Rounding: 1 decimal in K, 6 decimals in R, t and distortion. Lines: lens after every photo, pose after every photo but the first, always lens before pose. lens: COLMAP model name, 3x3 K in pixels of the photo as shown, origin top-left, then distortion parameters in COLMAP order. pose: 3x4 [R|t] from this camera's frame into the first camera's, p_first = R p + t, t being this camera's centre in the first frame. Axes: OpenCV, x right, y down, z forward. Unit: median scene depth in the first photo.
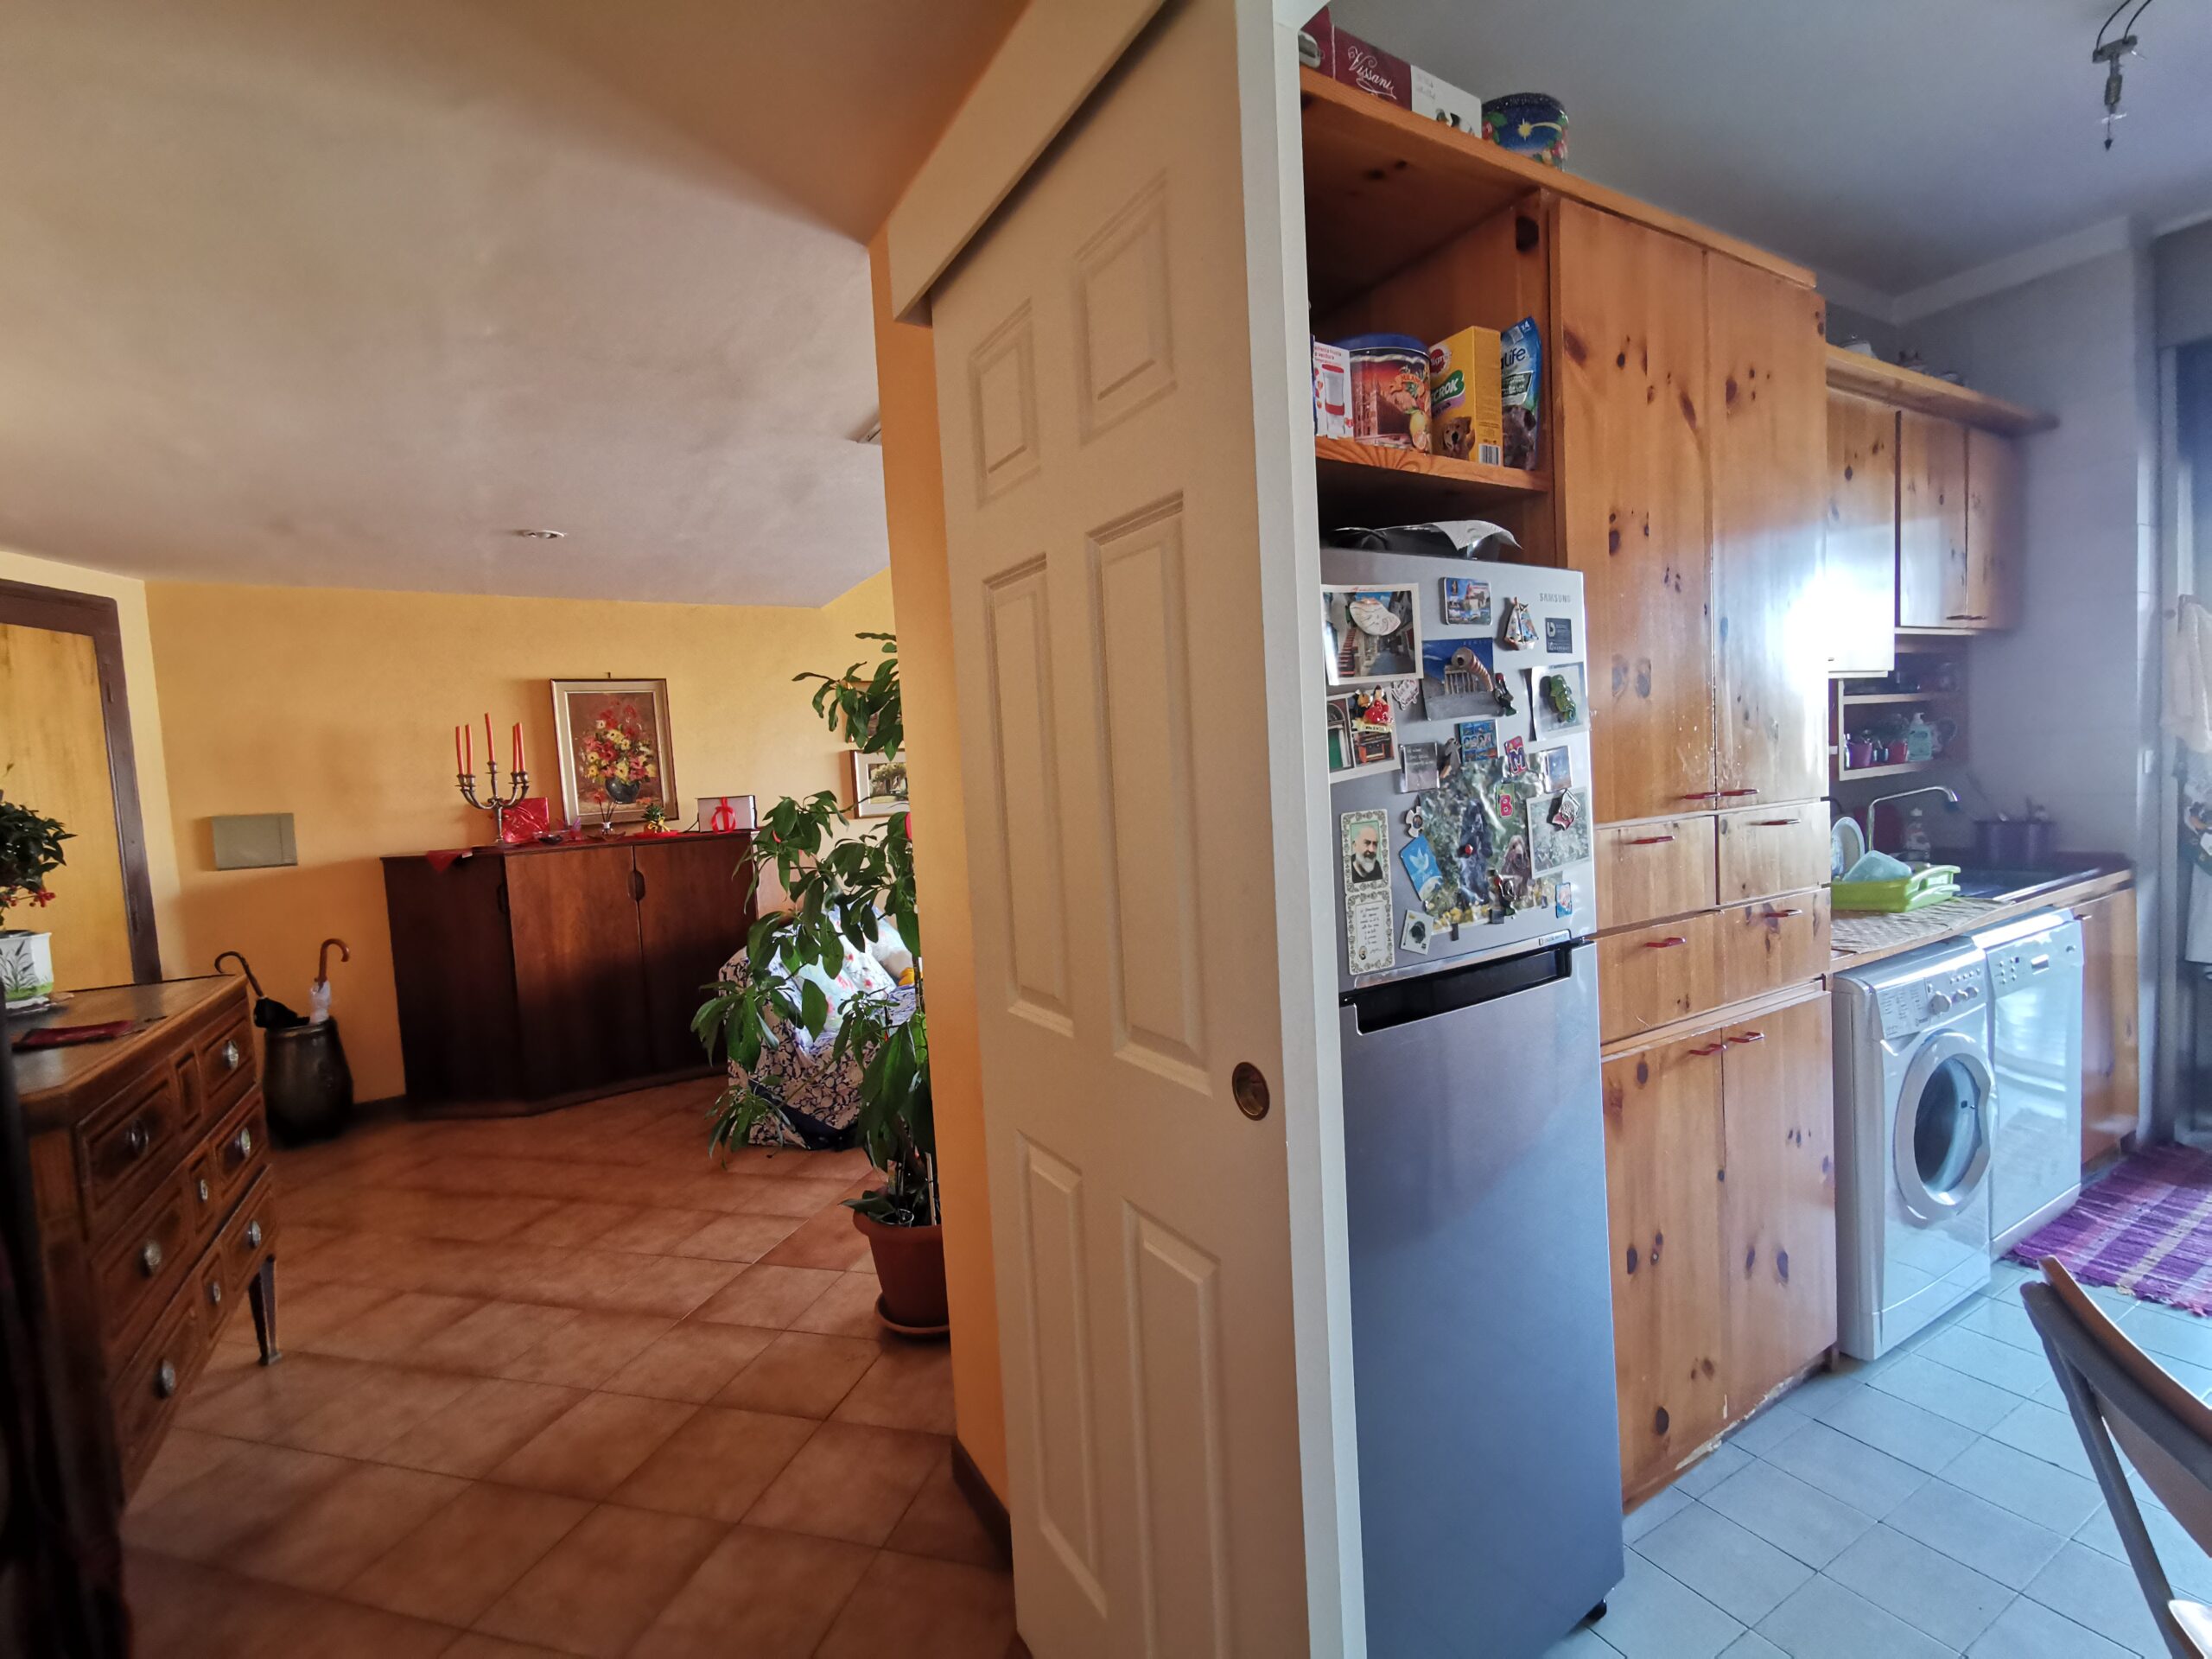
lens RADIAL K [[1015.4, 0, 1106.0], [0, 1015.4, 829.5], [0, 0, 1]] dist [0.050233, -0.028185]
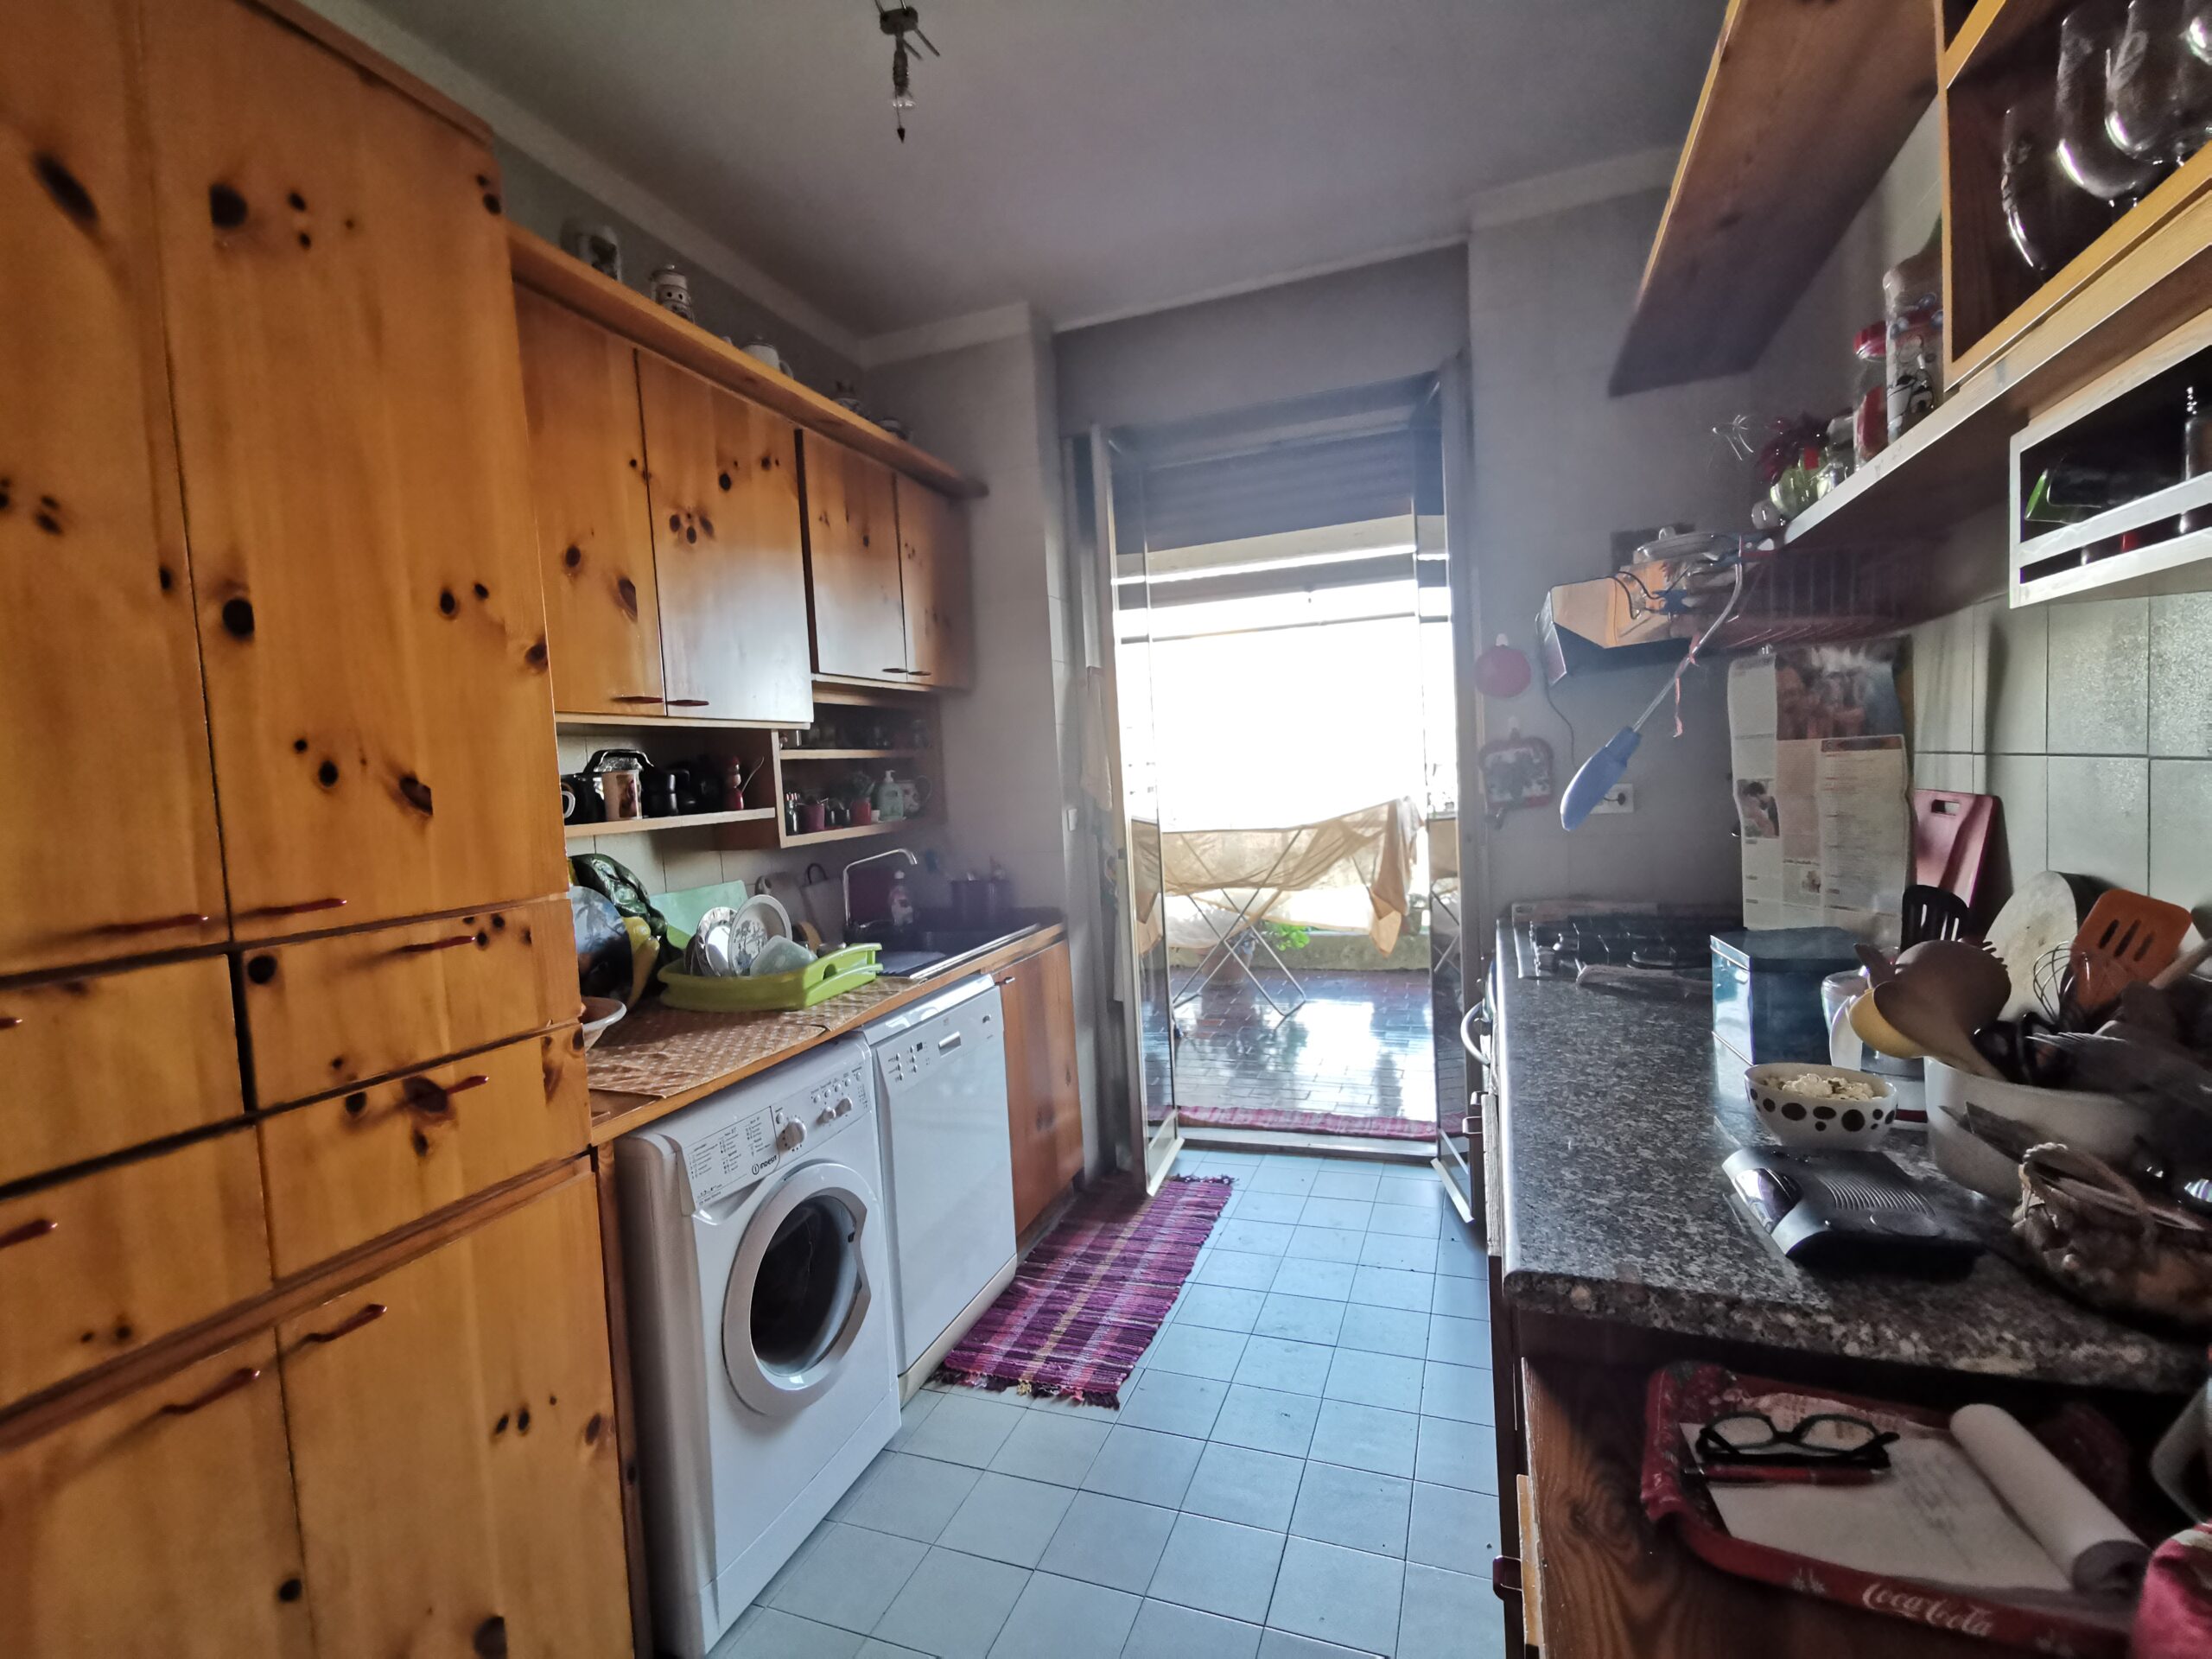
lens RADIAL K [[1023.8, 0, 1106.0], [0, 1023.8, 829.5], [0, 0, 1]] dist [-0.001973, -0.000436]
pose [[0.774429, -0.021231, 0.632304, 0.422467], [0.050005, 0.998364, -0.027723, -0.028230], [-0.630681, 0.053088, 0.774224, 0.188996]]
